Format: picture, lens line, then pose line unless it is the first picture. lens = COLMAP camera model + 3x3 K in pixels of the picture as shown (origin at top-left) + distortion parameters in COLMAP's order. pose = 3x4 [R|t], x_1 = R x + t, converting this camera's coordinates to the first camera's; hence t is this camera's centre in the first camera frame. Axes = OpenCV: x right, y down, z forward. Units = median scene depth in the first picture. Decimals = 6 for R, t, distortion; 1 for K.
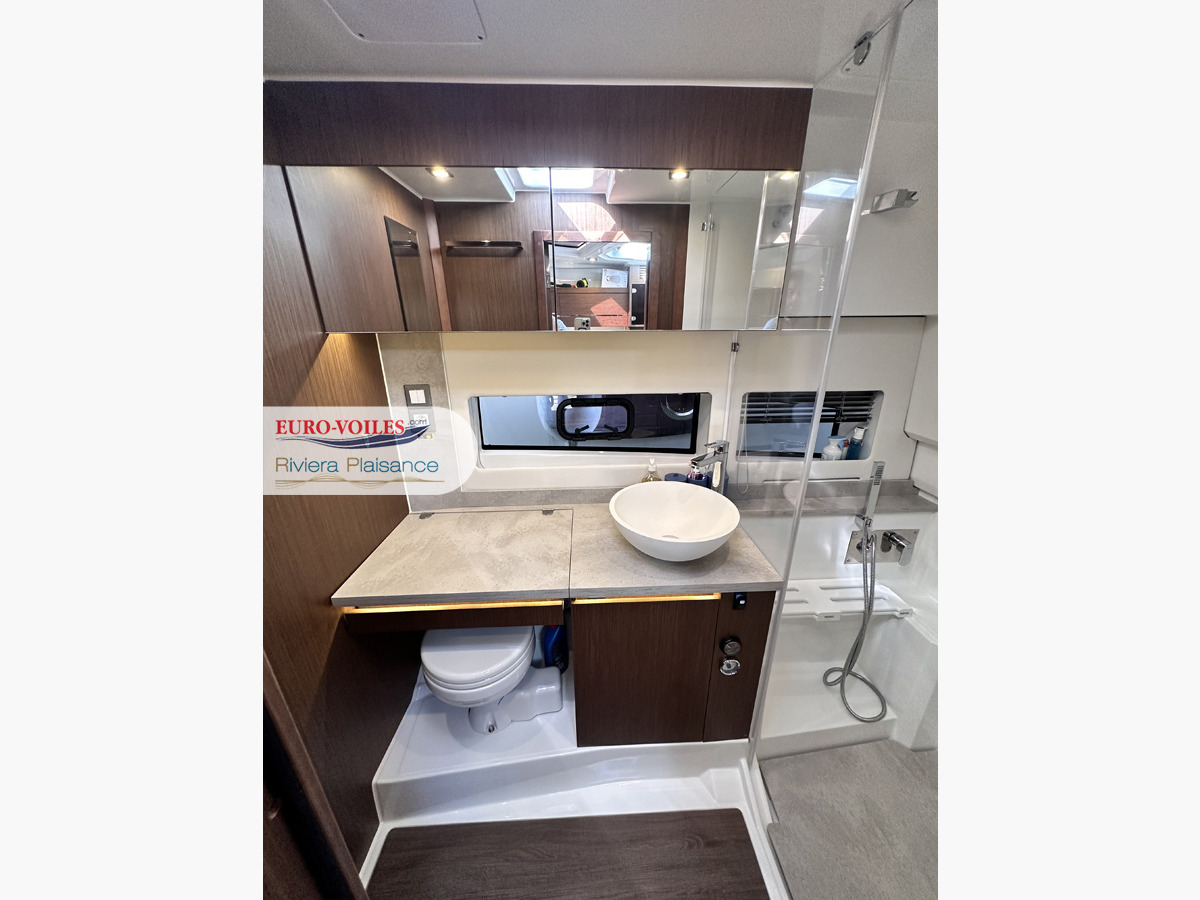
lens RADIAL K [[361.5, 0, 600.0], [0, 361.5, 450.0], [0, 0, 1]] dist [0.001025, 0.000072]
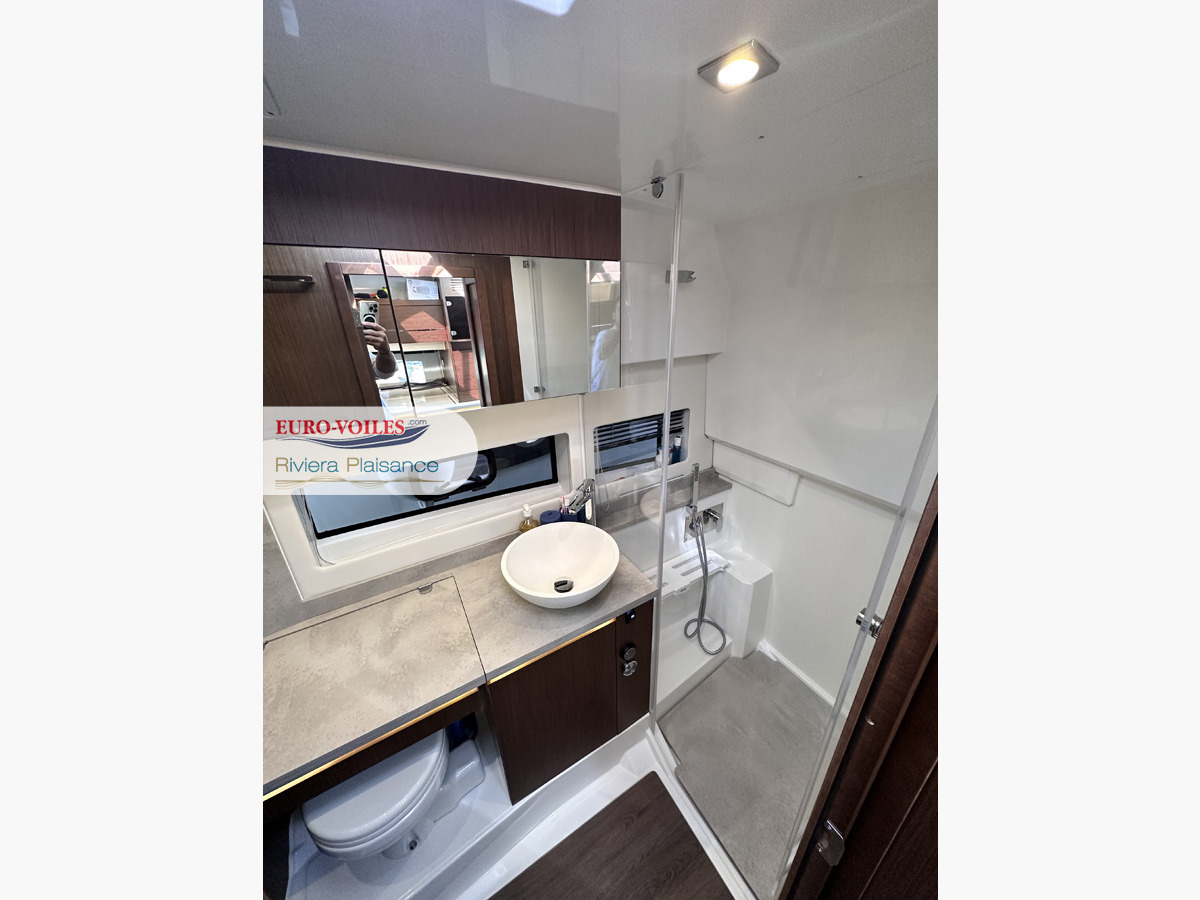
lens RADIAL K [[361.5, 0, 600.0], [0, 361.5, 450.0], [0, 0, 1]] dist [0.001025, 0.000072]
pose [[0.880619, -0.188665, 0.434644, -0.086535], [0.171292, 0.982030, 0.079218, -0.169781], [-0.441780, 0.004690, 0.897111, -0.019094]]
